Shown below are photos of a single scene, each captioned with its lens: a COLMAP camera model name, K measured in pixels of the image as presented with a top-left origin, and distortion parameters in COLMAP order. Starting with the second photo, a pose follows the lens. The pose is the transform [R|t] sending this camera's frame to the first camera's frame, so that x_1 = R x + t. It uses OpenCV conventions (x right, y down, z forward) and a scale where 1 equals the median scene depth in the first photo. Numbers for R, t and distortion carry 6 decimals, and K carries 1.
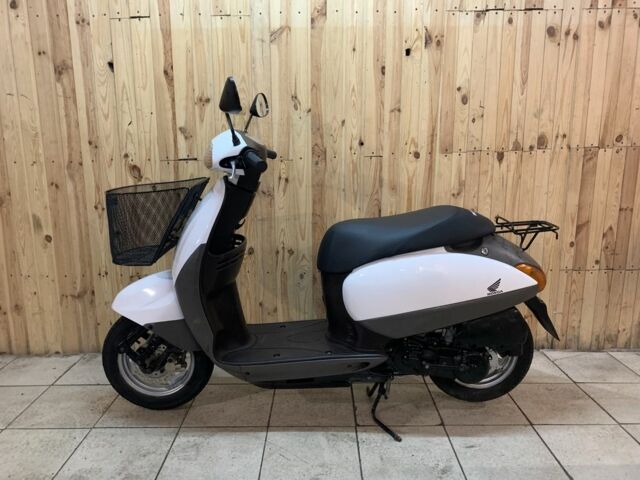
lens RADIAL K [[490.7, 0, 322.3], [0, 490.7, 239.8], [0, 0, 1]] dist [0.008232, -0.009972]
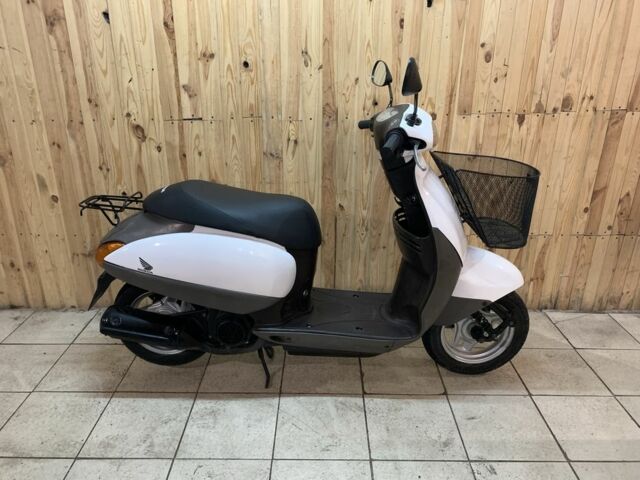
lens RADIAL K [[490.7, 0, 317.7], [0, 490.7, 240.8], [0, 0, 1]] dist [0.008232, -0.009972]
pose [[0.999887, 0.012396, -0.008491, -0.020149], [-0.010581, 0.982138, 0.187863, -0.115724], [0.010668, -0.187752, 0.982159, 0.019739]]
